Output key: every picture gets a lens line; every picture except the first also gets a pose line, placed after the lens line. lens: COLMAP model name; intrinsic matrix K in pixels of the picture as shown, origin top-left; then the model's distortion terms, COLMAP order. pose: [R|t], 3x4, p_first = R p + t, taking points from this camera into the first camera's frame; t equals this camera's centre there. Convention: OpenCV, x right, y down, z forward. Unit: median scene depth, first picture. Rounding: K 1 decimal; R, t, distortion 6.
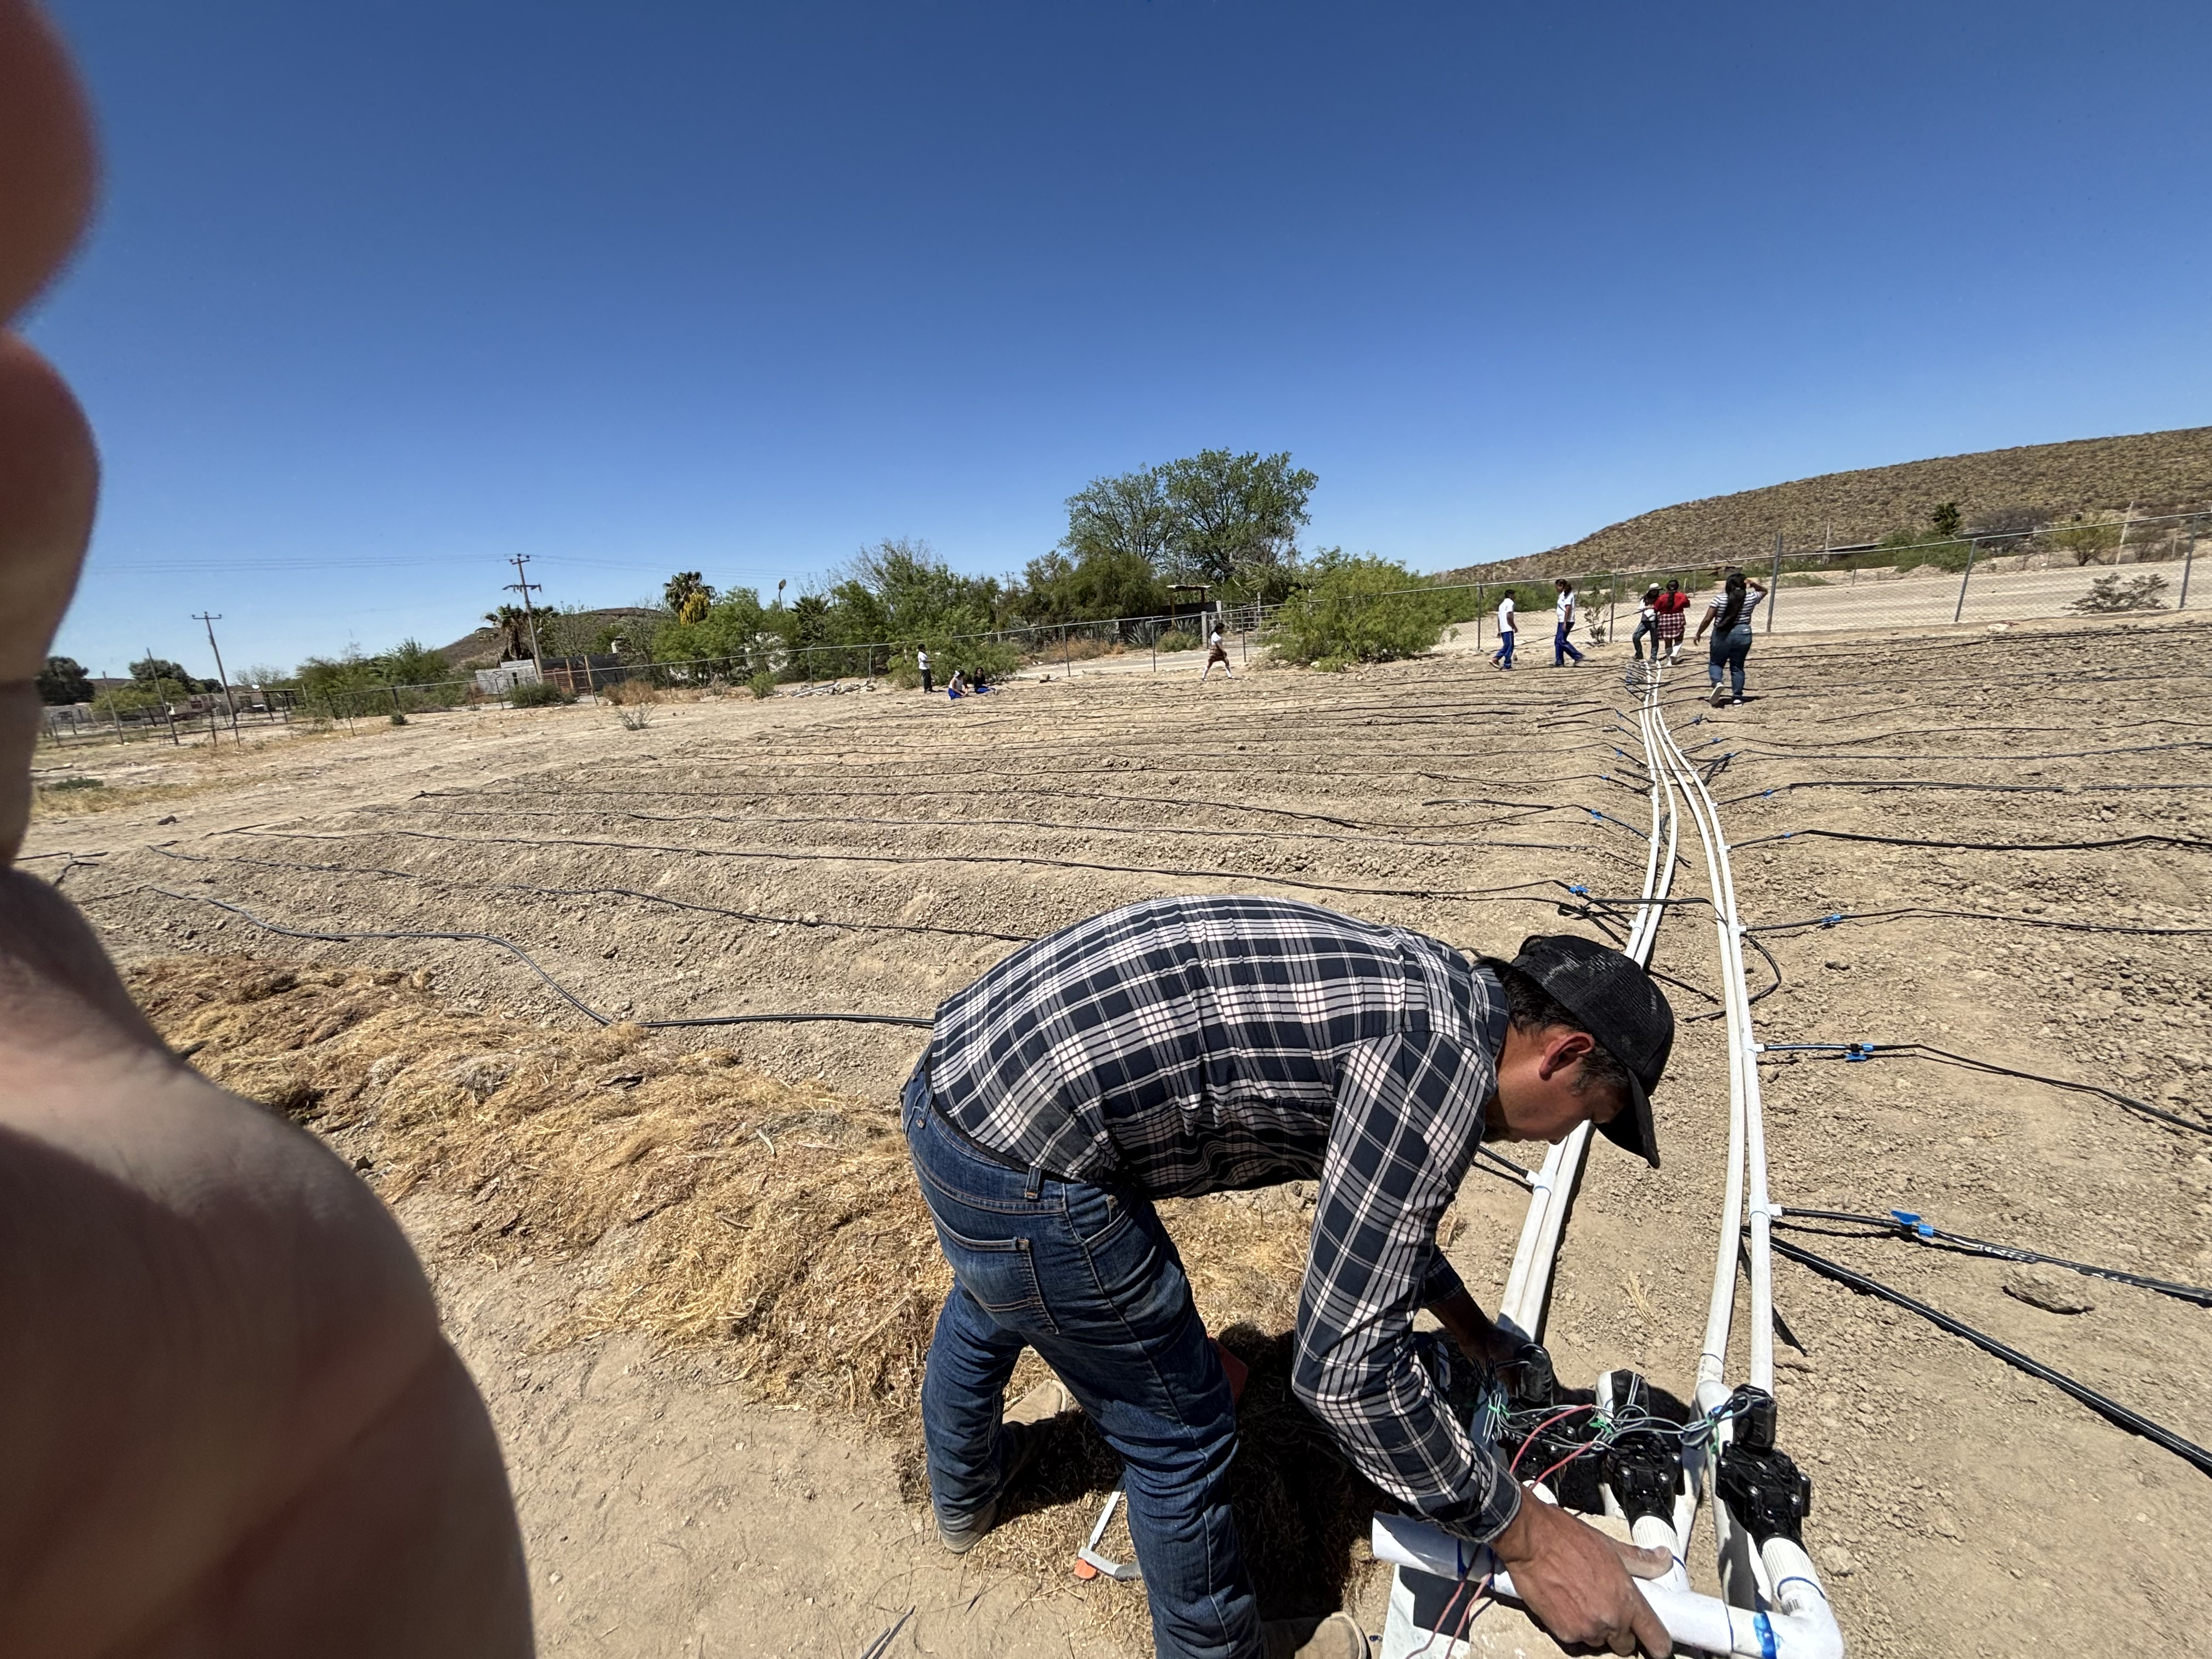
lens RADIAL K [[894.4, 0, 1106.0], [0, 894.4, 829.5], [0, 0, 1]] dist [-0.023392, 0.007758]
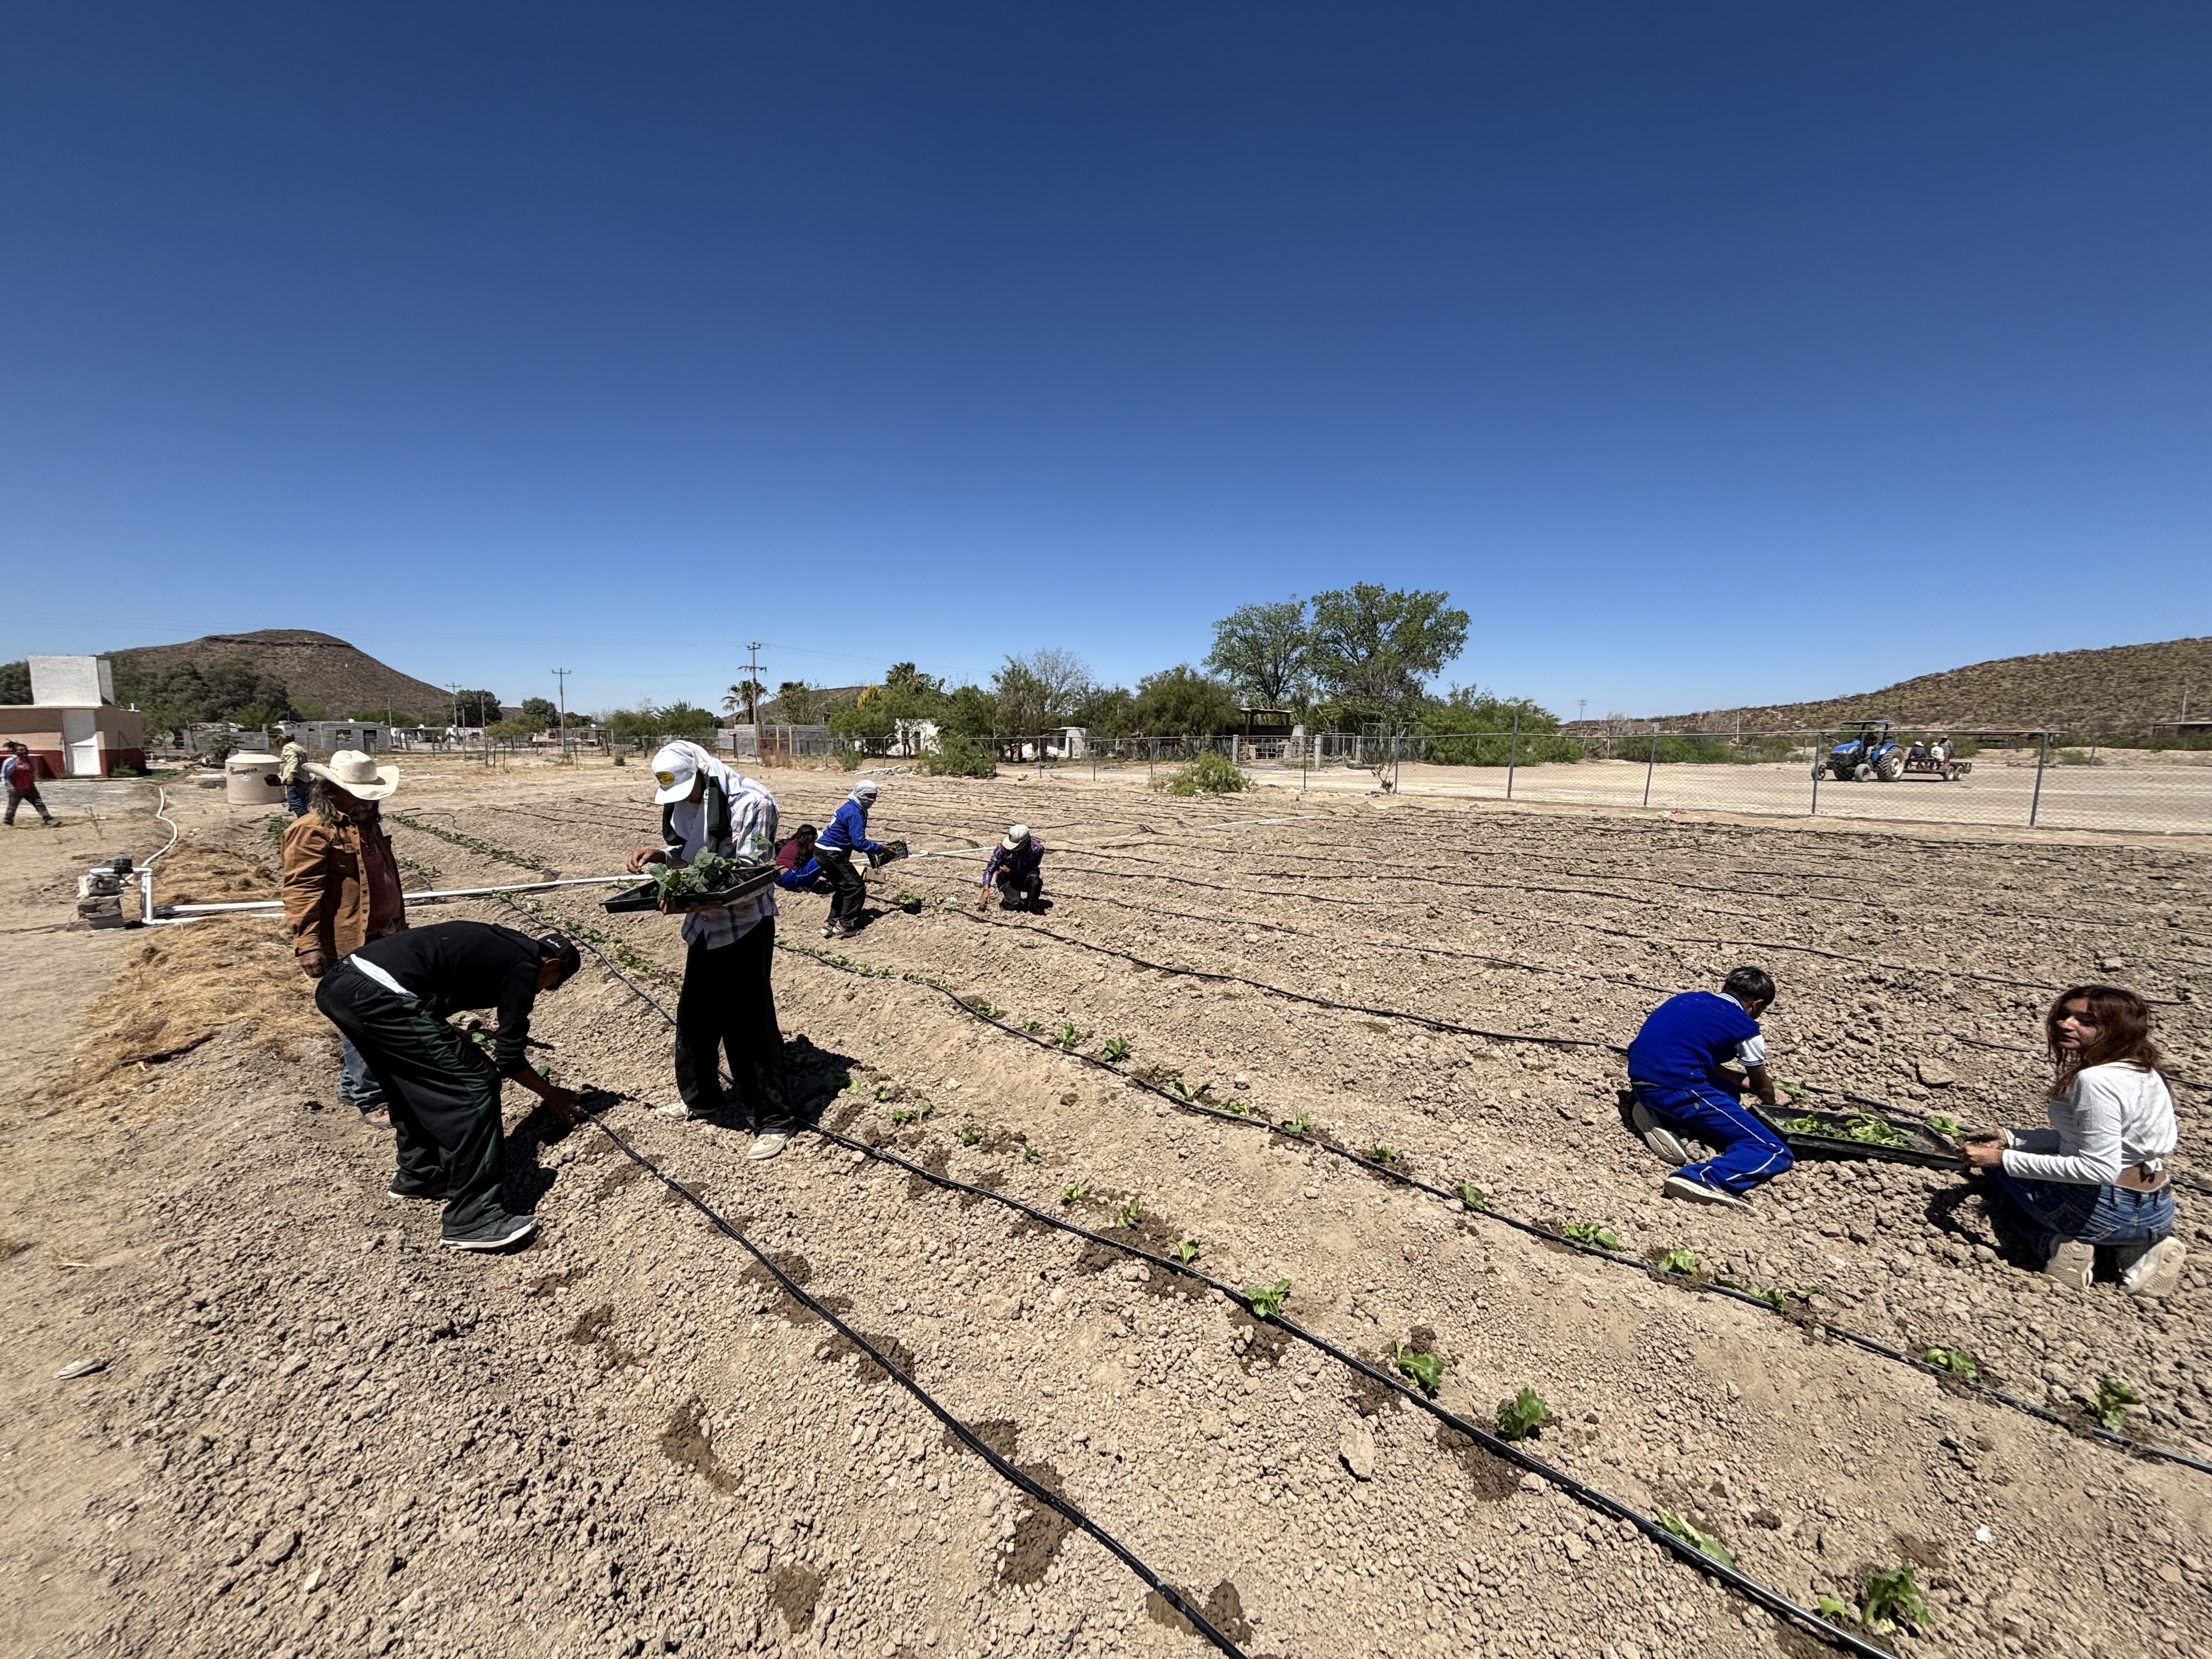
lens RADIAL K [[894.4, 0, 1106.0], [0, 894.4, 829.5], [0, 0, 1]] dist [-0.023392, 0.007758]
pose [[0.958460, 0.114295, -0.261324, 0.134358], [-0.142127, 0.985735, -0.090149, -0.002690], [0.247292, 0.123545, 0.961032, -0.048235]]
